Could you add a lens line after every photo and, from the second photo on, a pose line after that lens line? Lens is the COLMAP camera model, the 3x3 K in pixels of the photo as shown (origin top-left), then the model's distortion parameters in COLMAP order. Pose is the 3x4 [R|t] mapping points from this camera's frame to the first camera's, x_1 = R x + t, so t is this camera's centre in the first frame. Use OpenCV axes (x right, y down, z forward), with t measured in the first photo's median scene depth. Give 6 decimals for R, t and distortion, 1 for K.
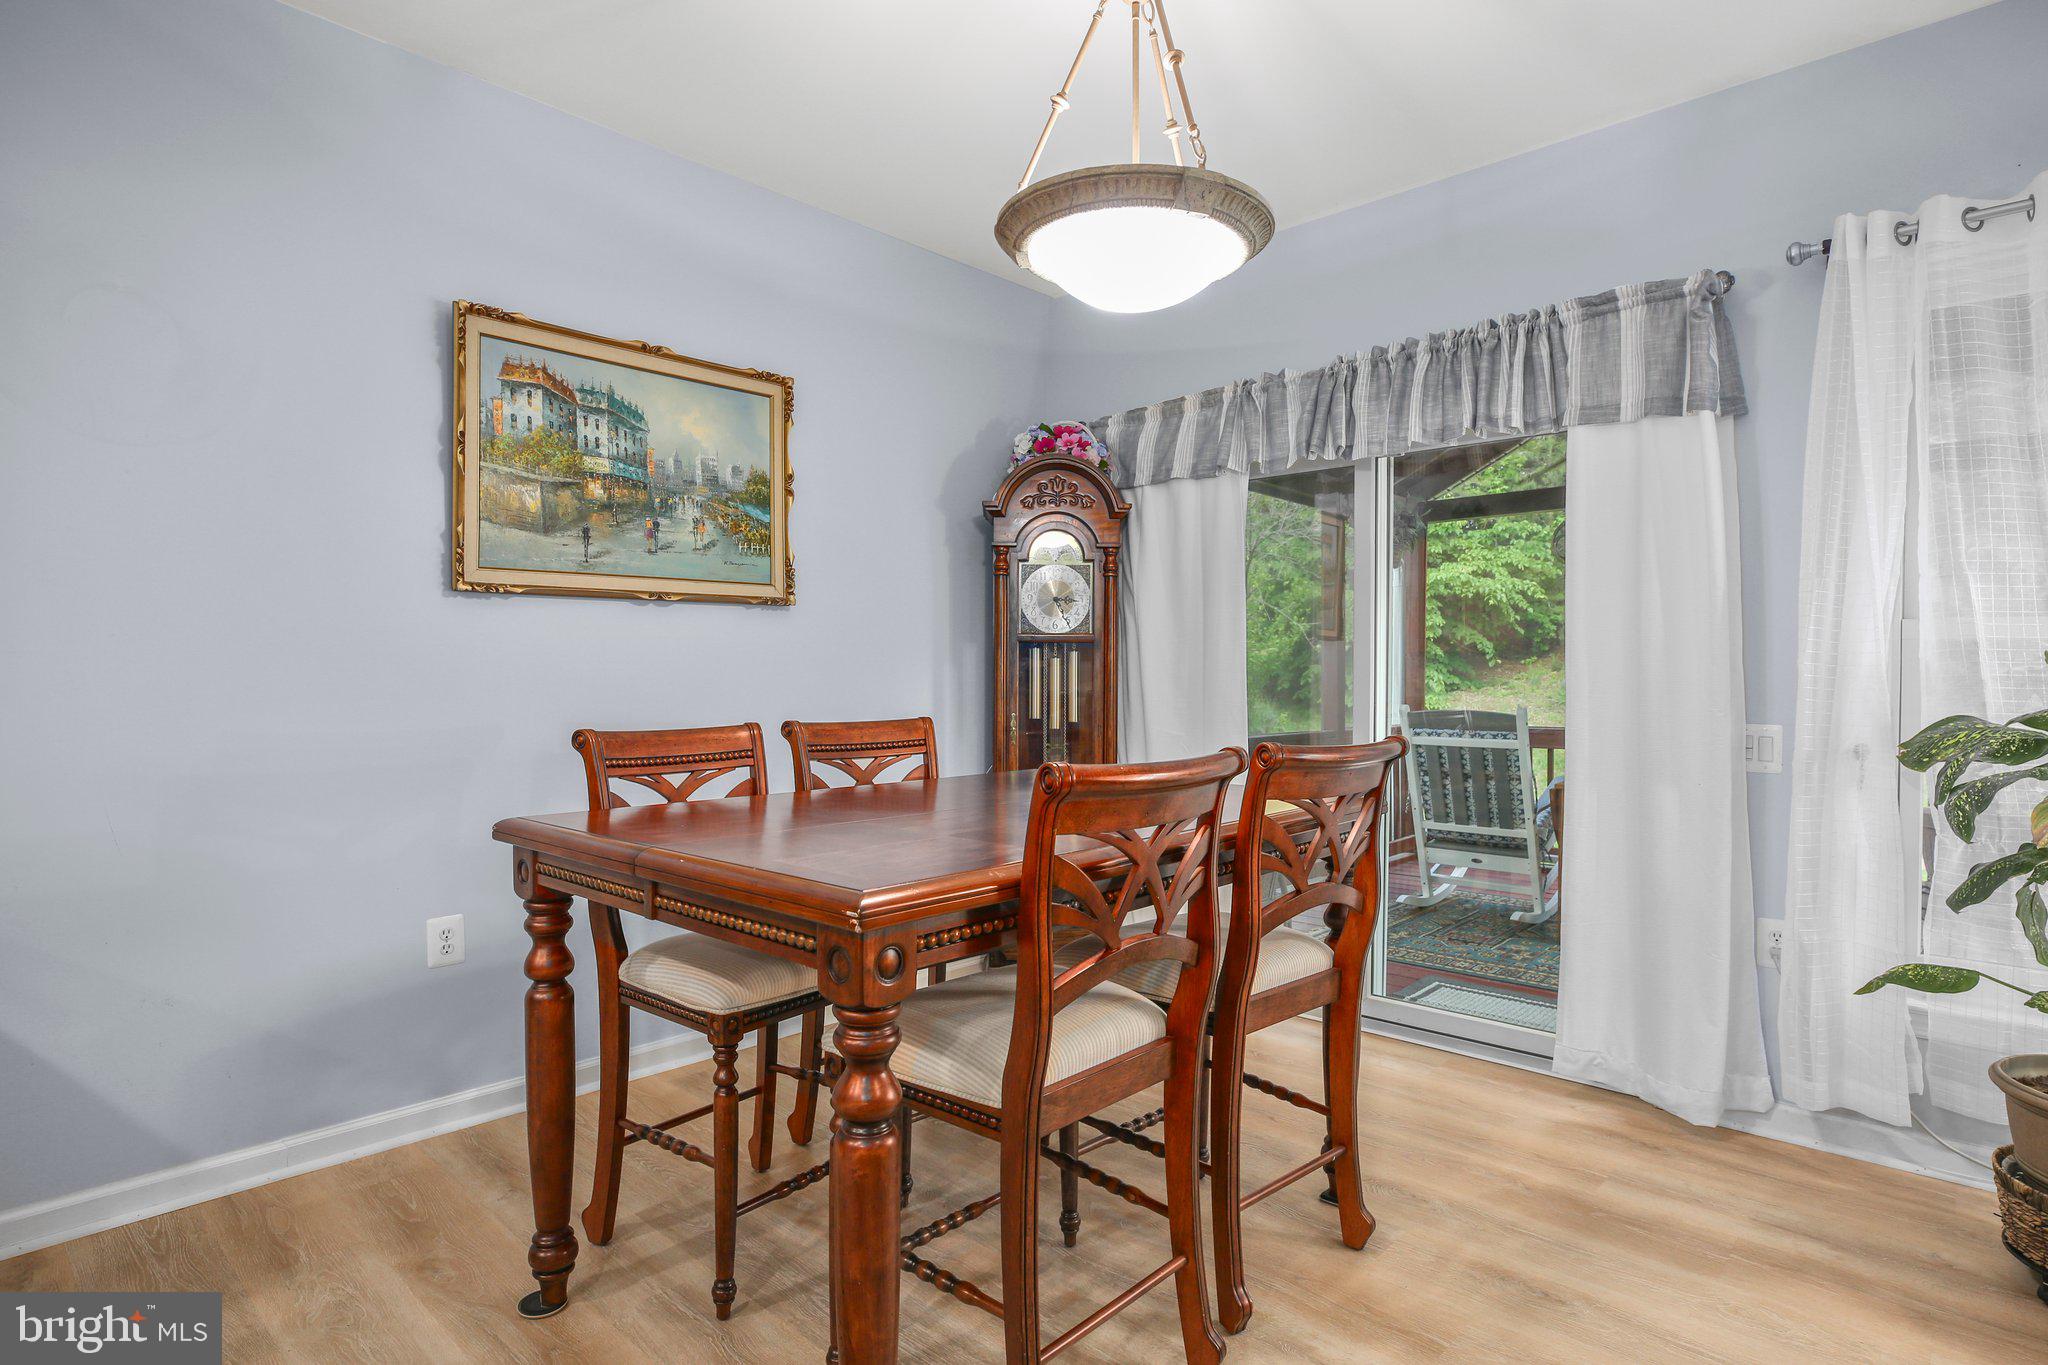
lens RADIAL K [[1083.6, 0, 1034.2], [0, 1083.6, 684.2], [0, 0, 1]] dist [-0.026219, -0.000061]
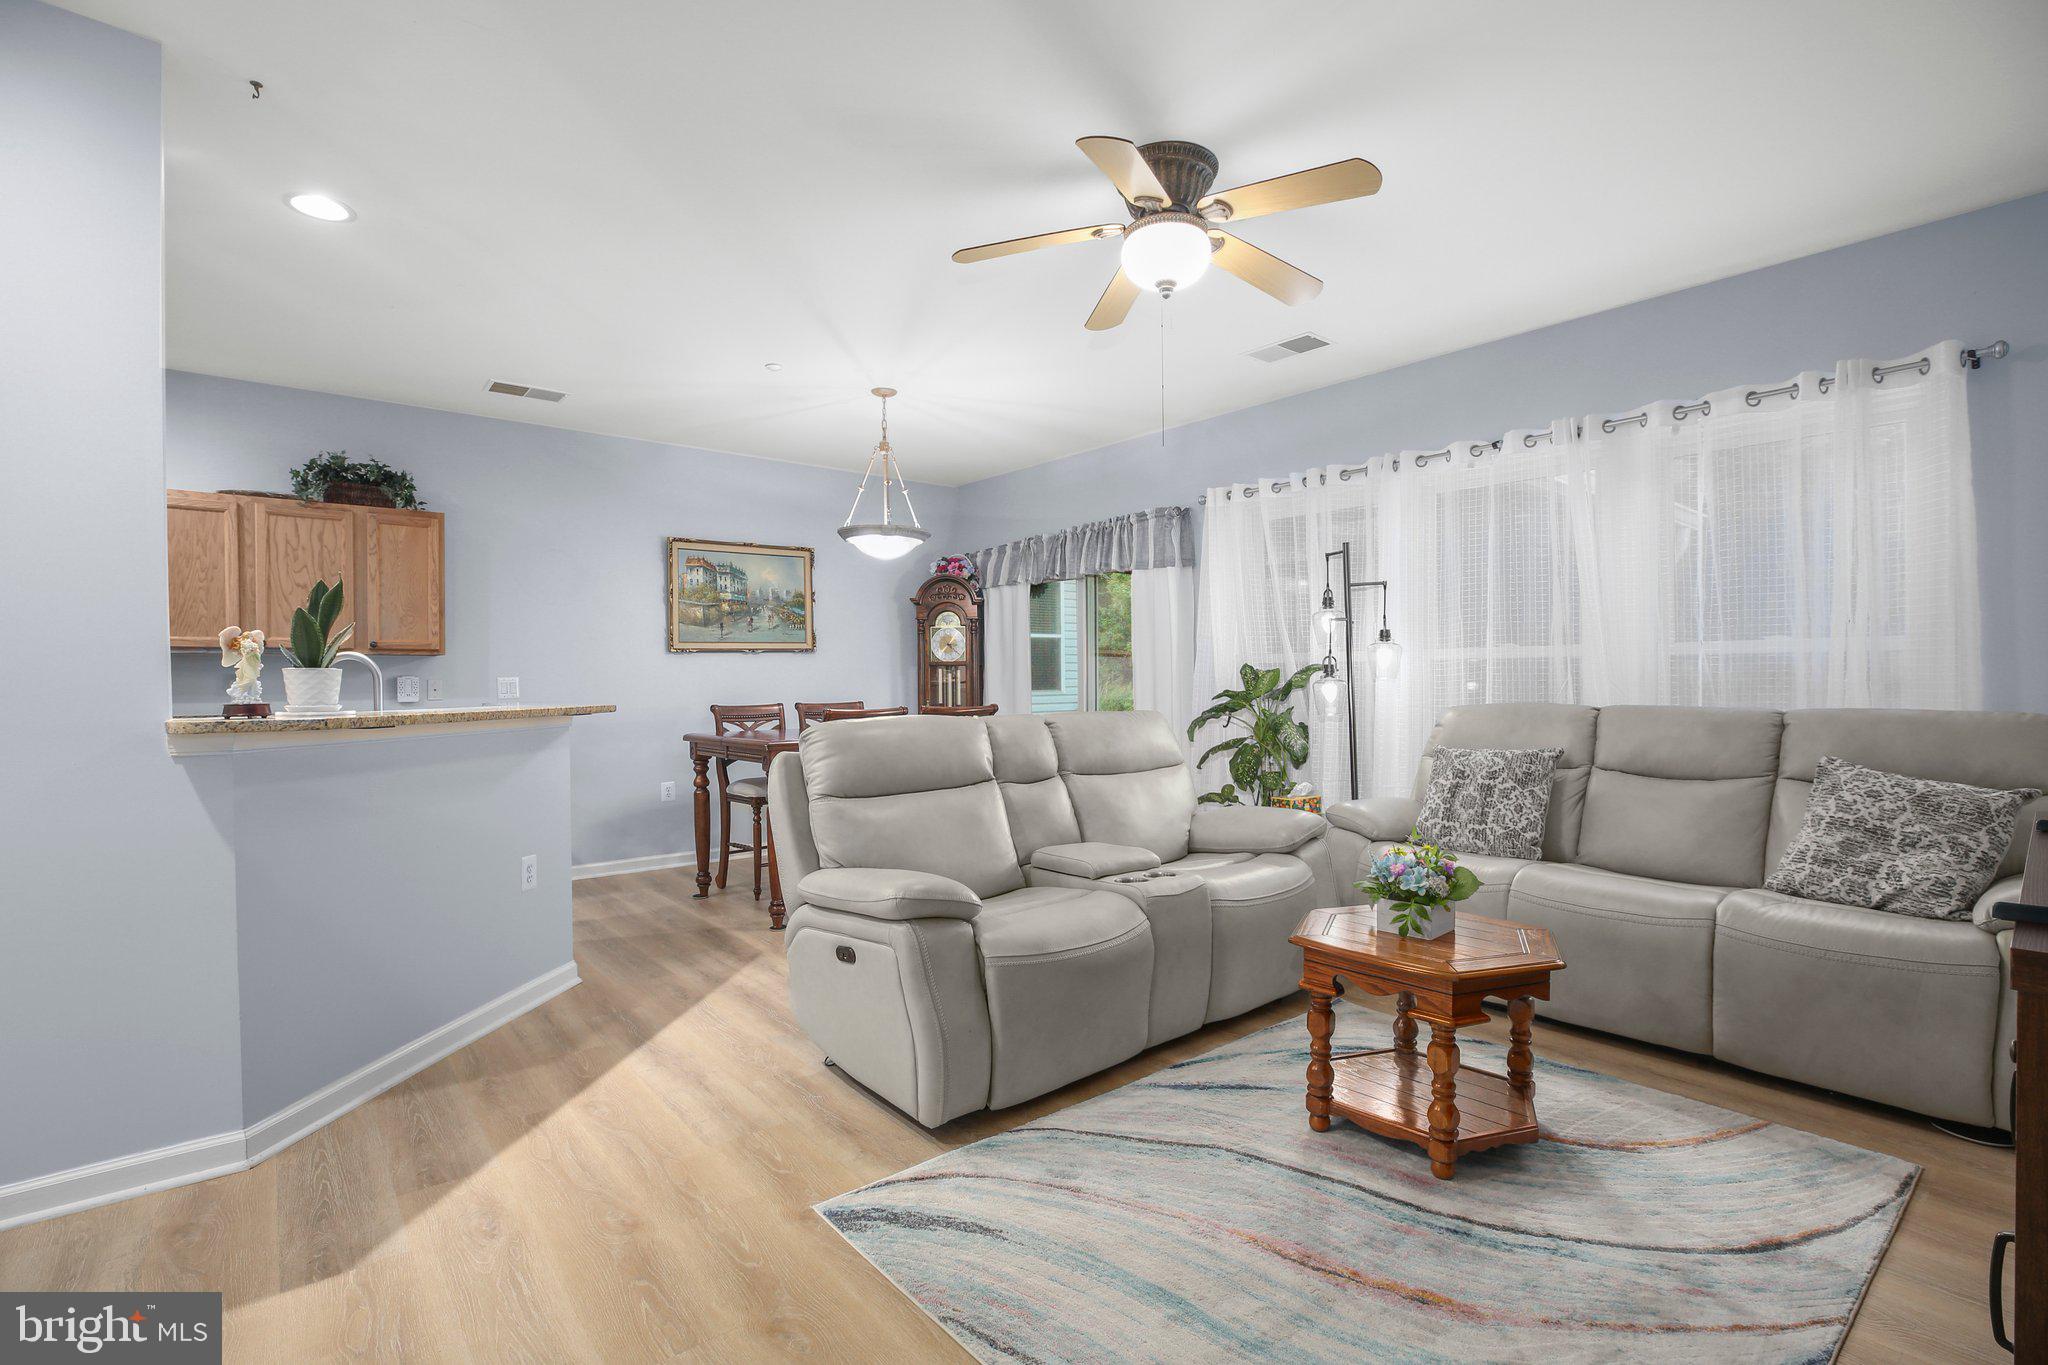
lens RADIAL K [[950.4, 0, 1027.5], [0, 950.4, 689.7], [0, 0, 1]] dist [-0.021108, 0.003319]
pose [[0.991261, -0.011013, -0.131451, 0.534774], [0.011632, 0.999925, 0.003947, 0.001804], [0.131398, -0.005442, 0.991315, -1.001884]]
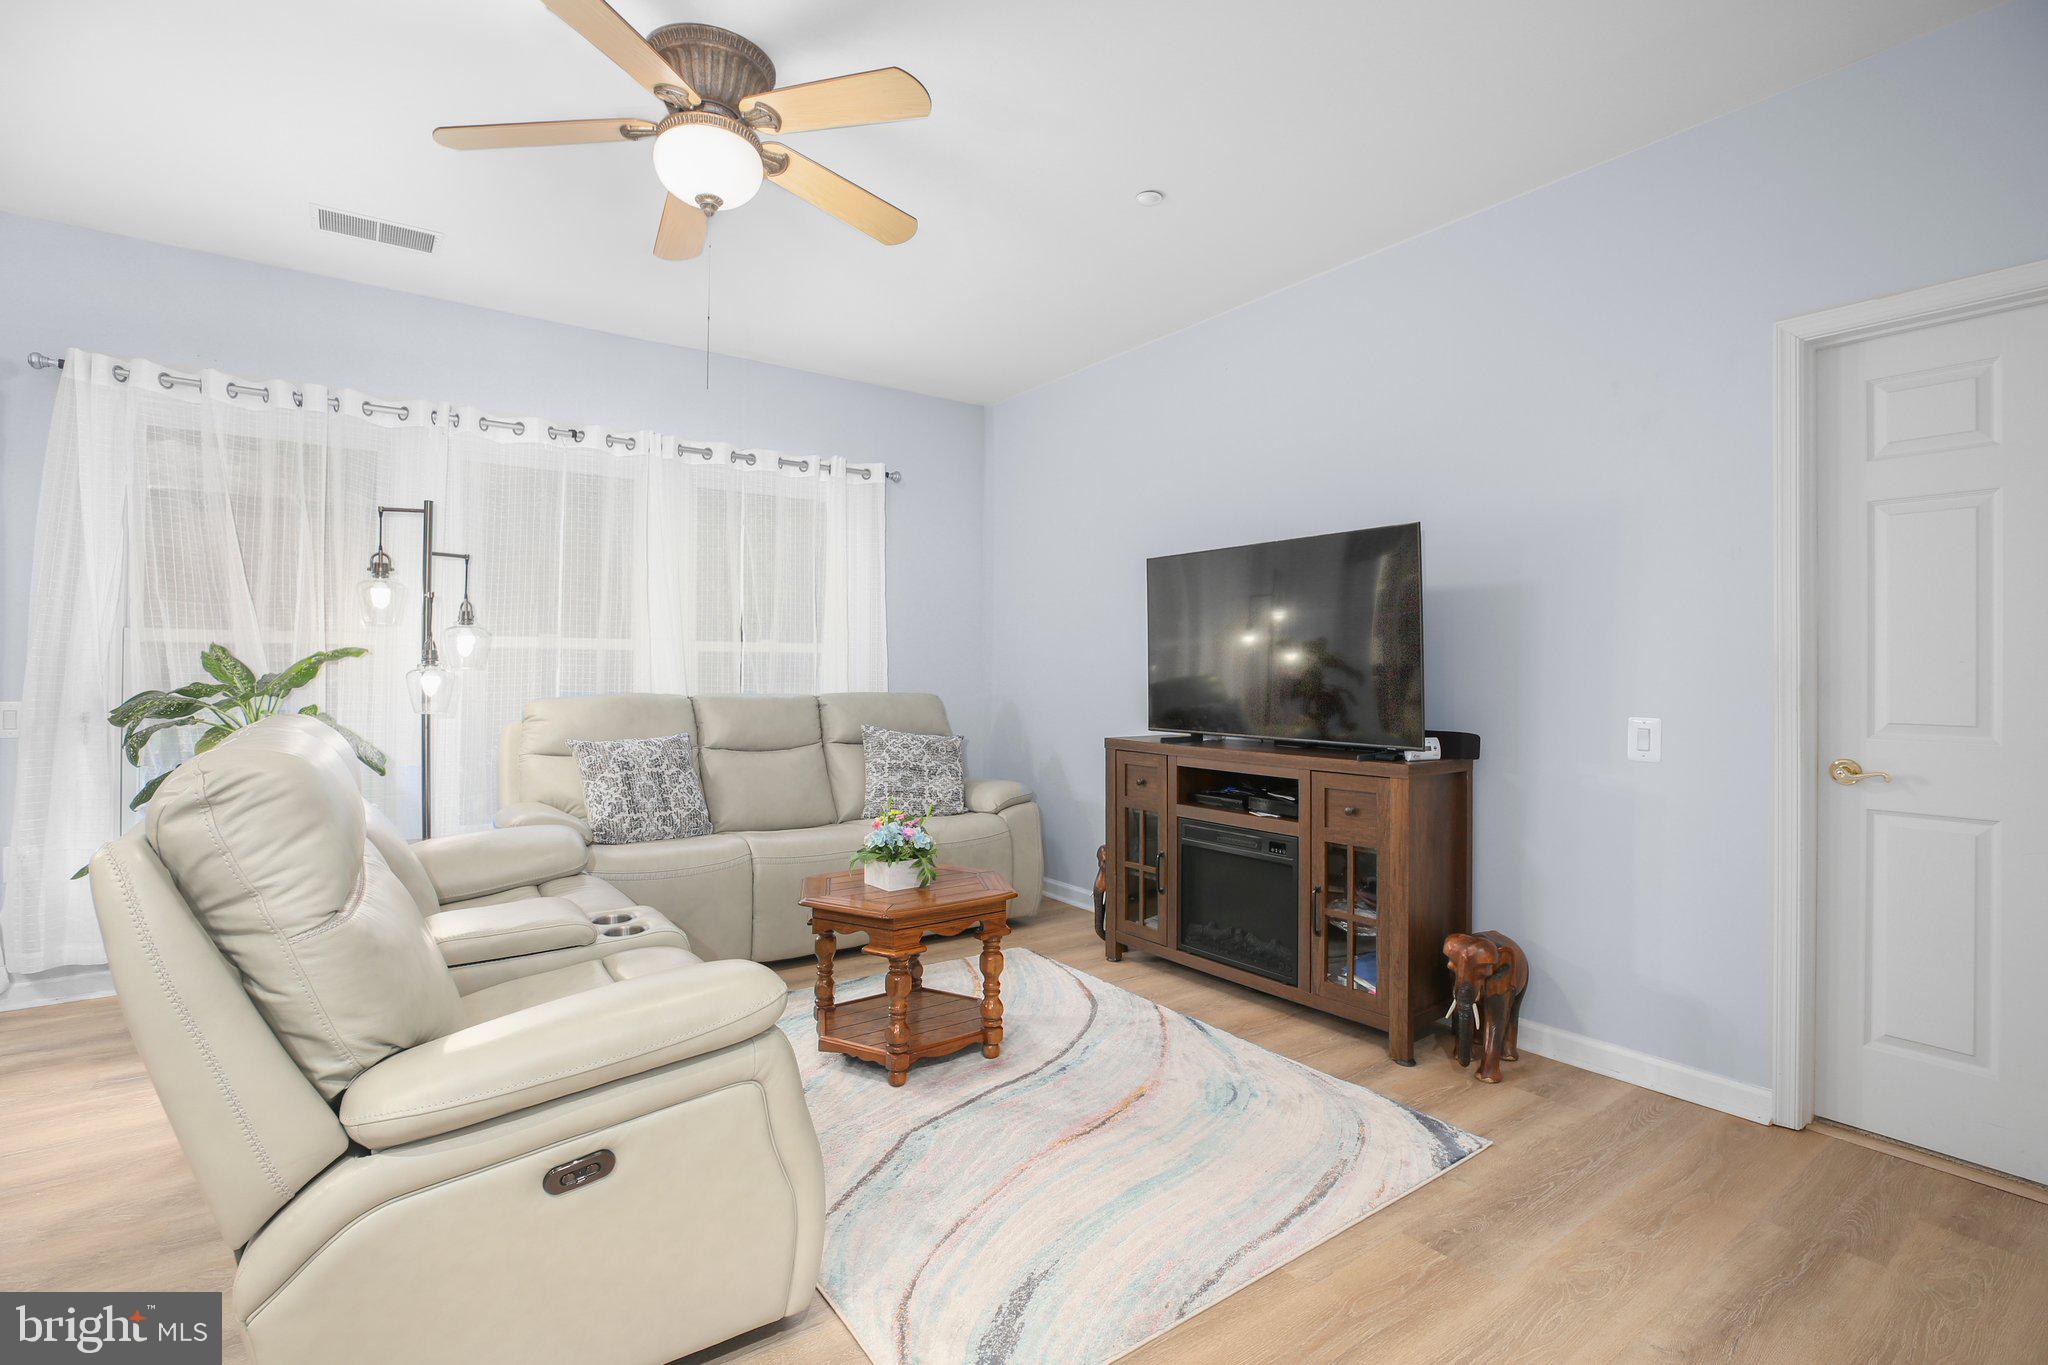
lens RADIAL K [[950.4, 0, 1037.5], [0, 950.4, 662.8], [0, 0, 1]] dist [-0.021108, 0.003319]
pose [[0.195705, 0.005078, 0.980650, -0.189751], [0.000134, 0.999986, -0.005205, -0.003891], [-0.980663, 0.001150, 0.195702, -0.455322]]
